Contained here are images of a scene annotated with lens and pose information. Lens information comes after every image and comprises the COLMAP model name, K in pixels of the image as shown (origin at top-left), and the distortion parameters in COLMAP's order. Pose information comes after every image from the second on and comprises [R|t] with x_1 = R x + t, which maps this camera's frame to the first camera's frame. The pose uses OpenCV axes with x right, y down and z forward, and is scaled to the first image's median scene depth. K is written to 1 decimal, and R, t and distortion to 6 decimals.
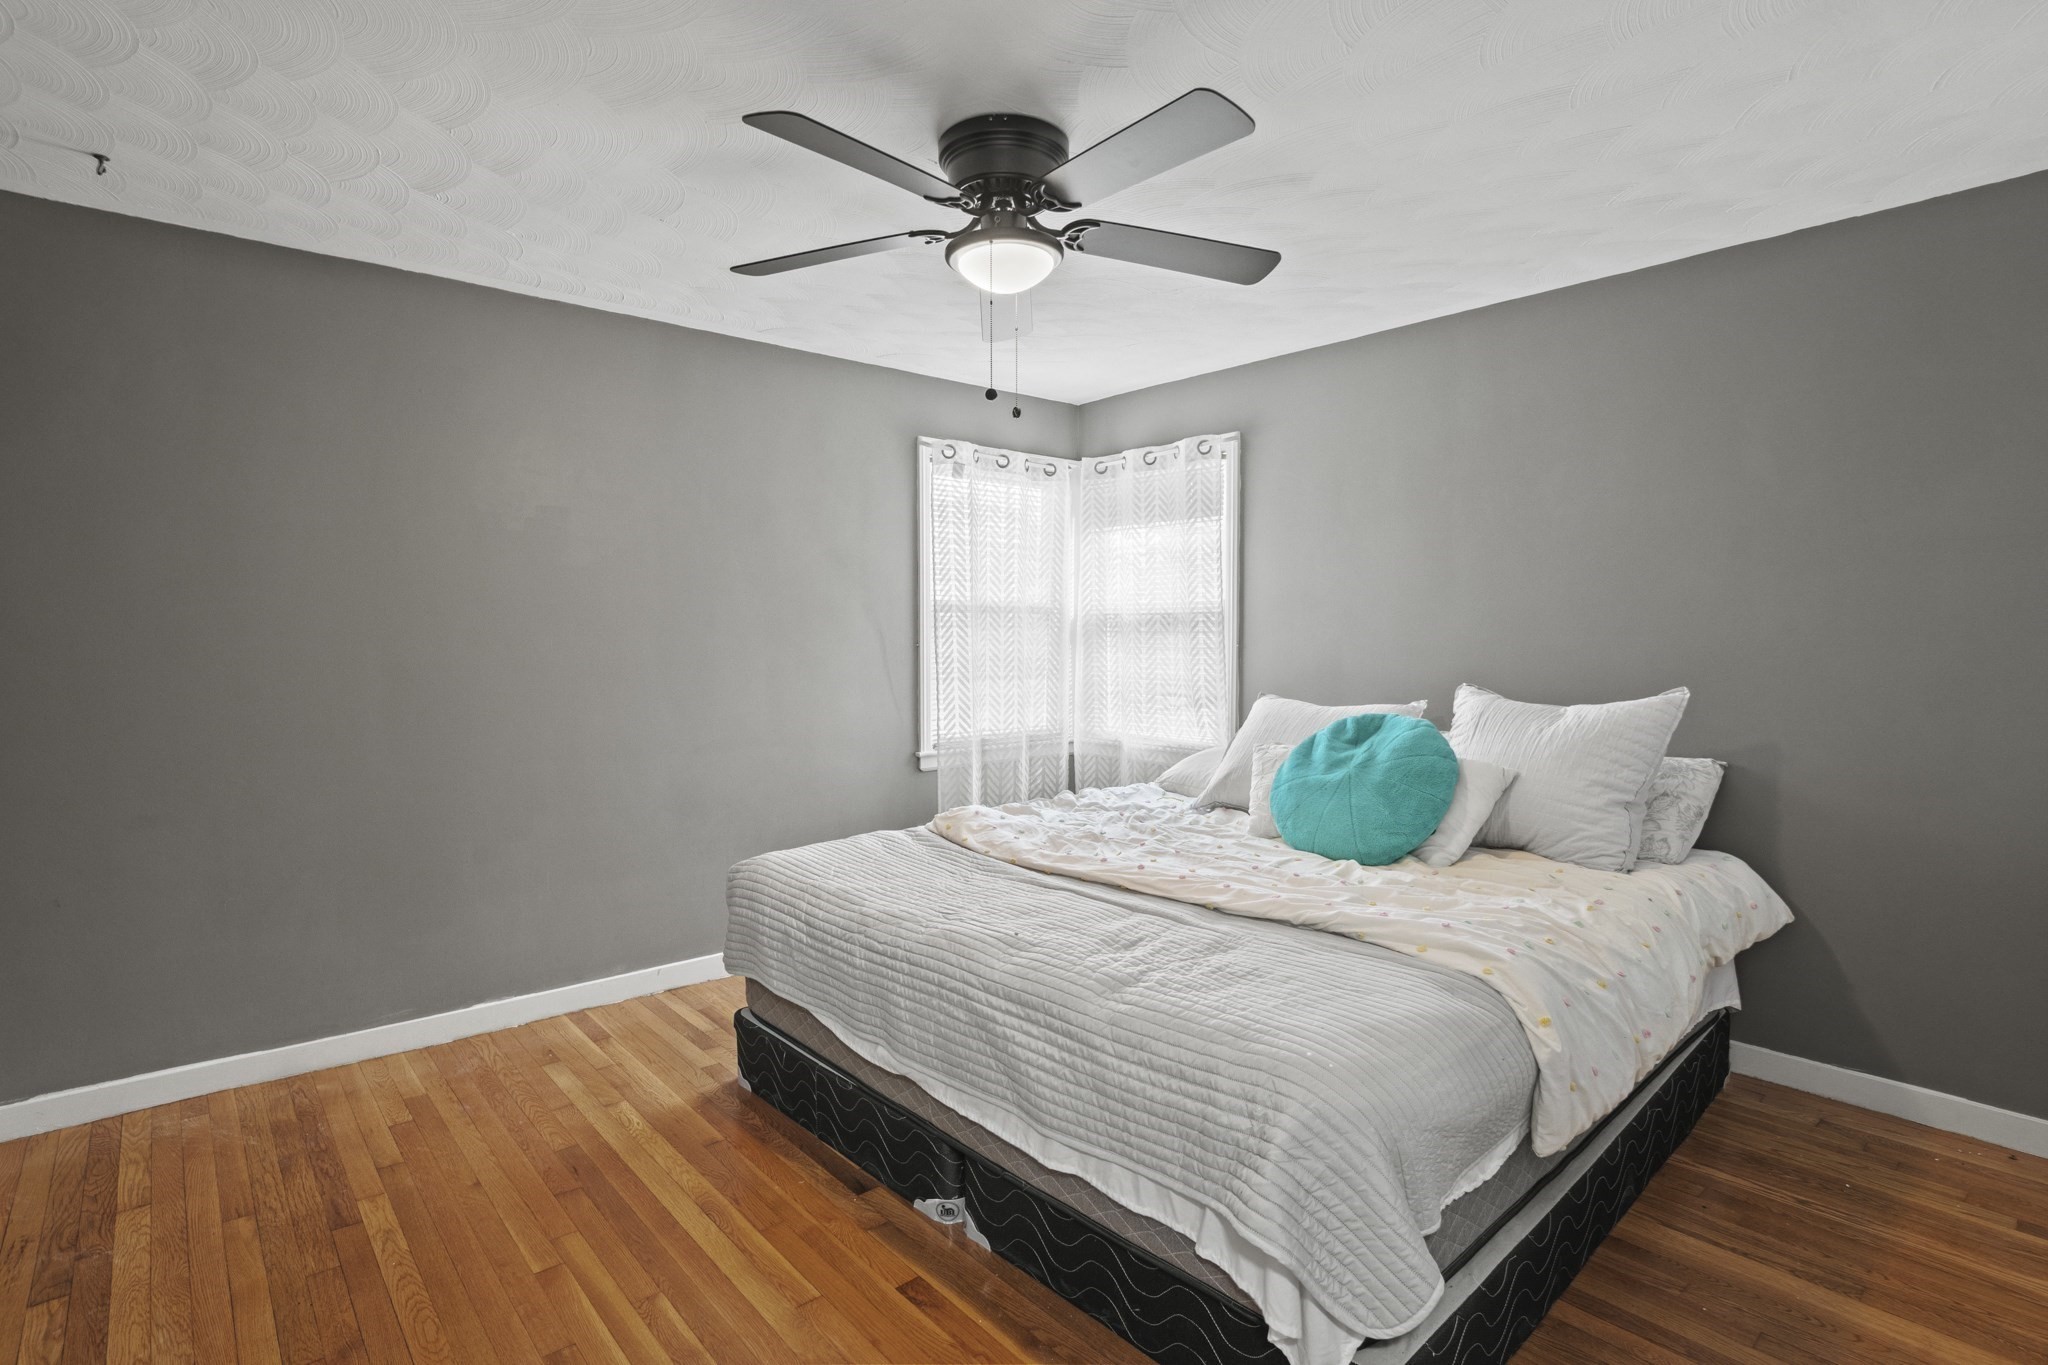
lens RADIAL K [[1002.4, 0, 1020.0], [0, 1002.4, 686.2], [0, 0, 1]] dist [-0.009959, -0.002380]
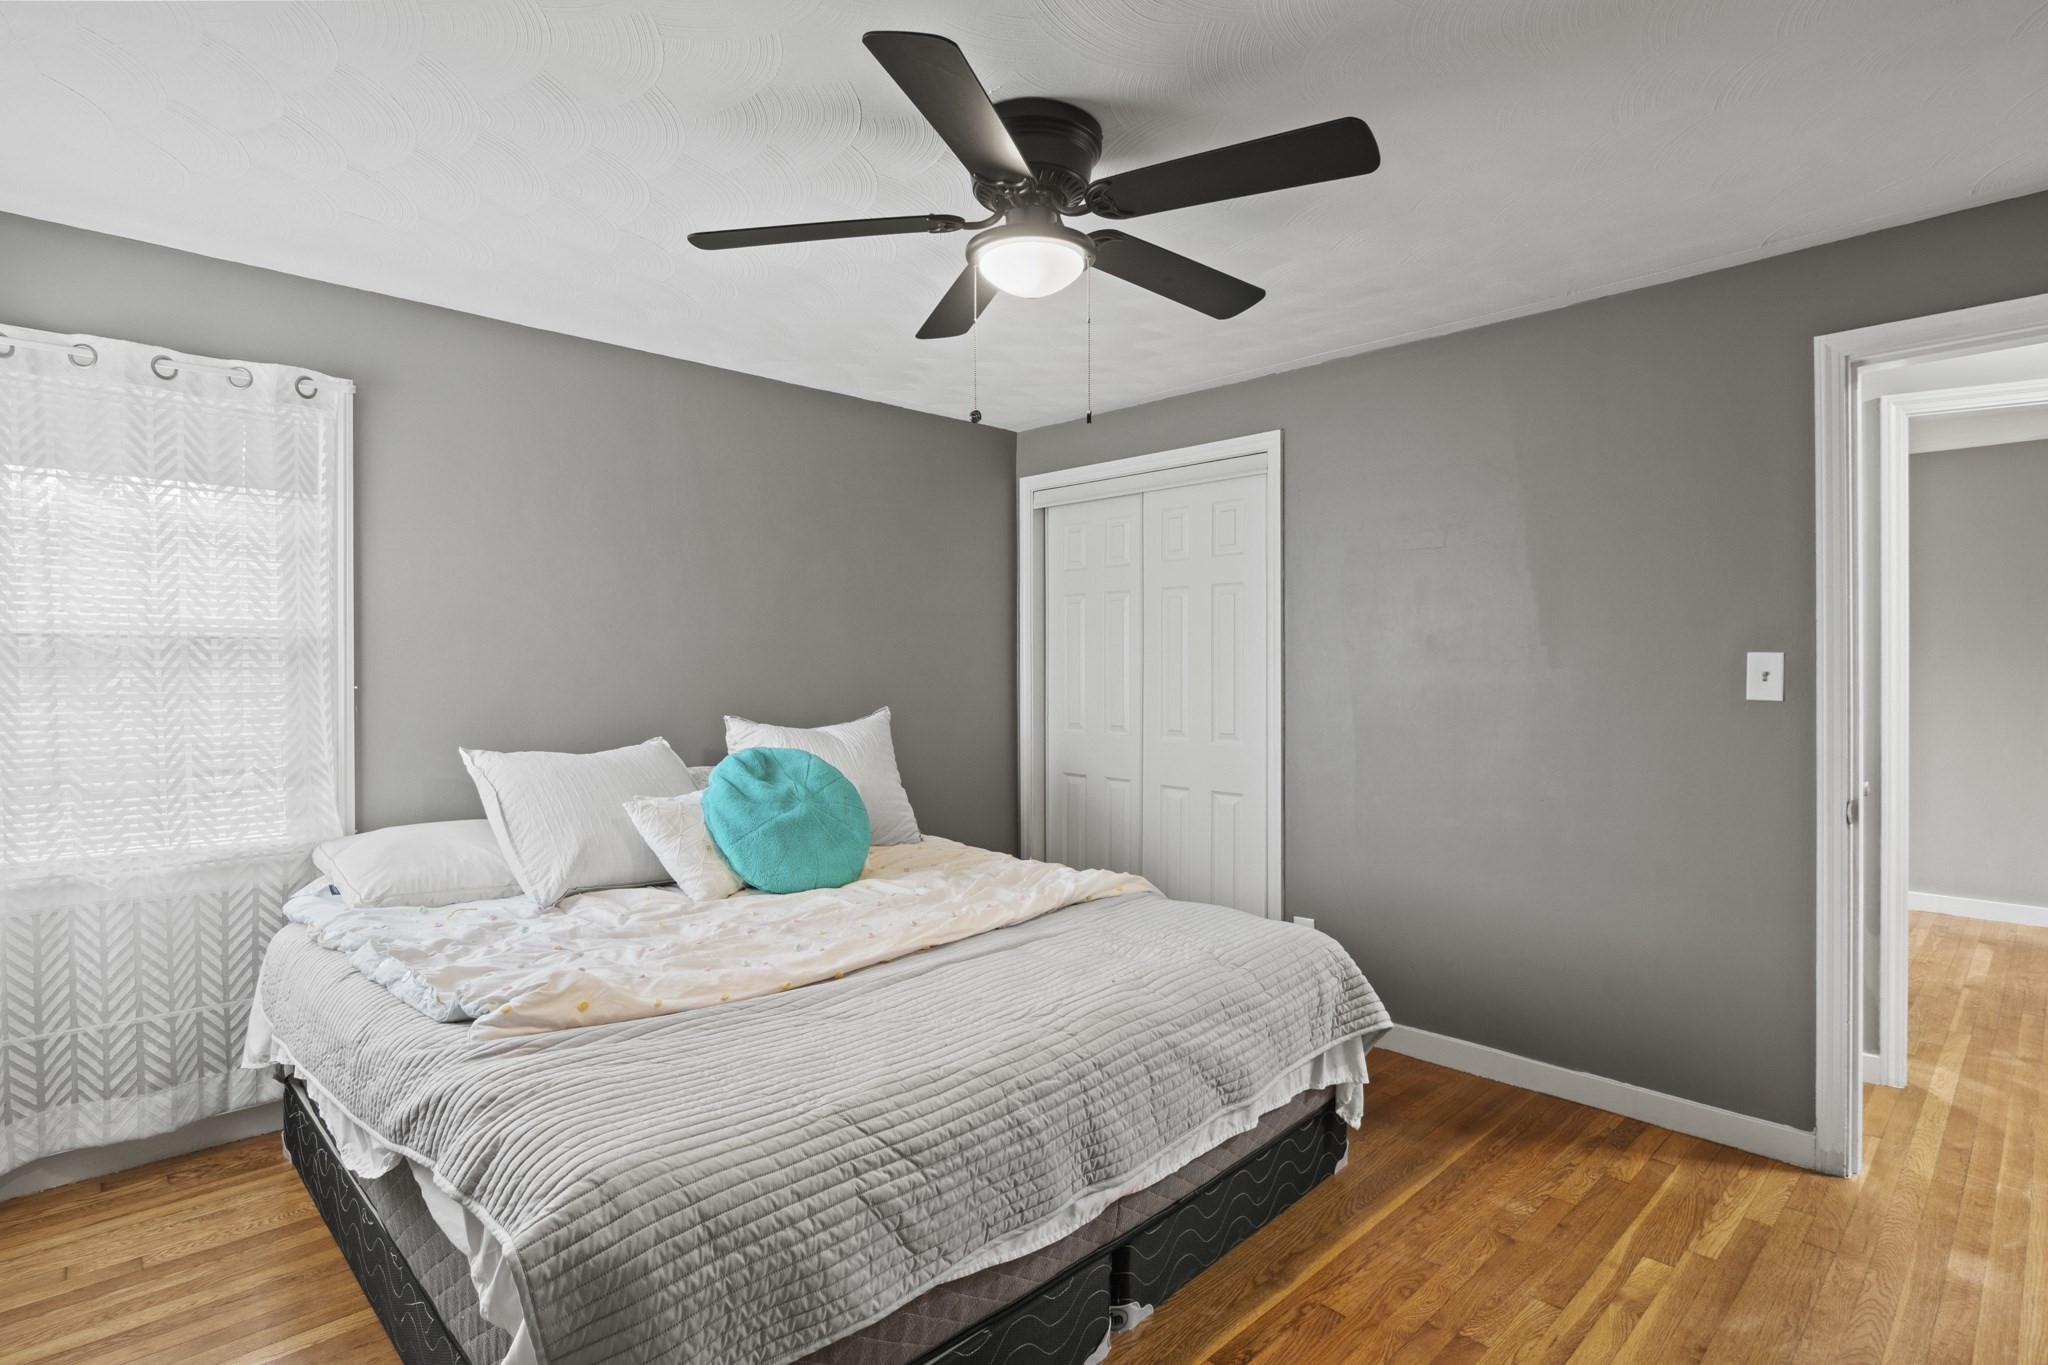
lens RADIAL K [[1002.4, 0, 1023.5], [0, 1002.4, 673.8], [0, 0, 1]] dist [-0.009959, -0.002380]
pose [[-0.058713, -0.003856, 0.998267, -0.872689], [0.052194, 0.998613, 0.006928, -0.054878], [-0.996910, 0.052510, -0.058430, 1.020672]]
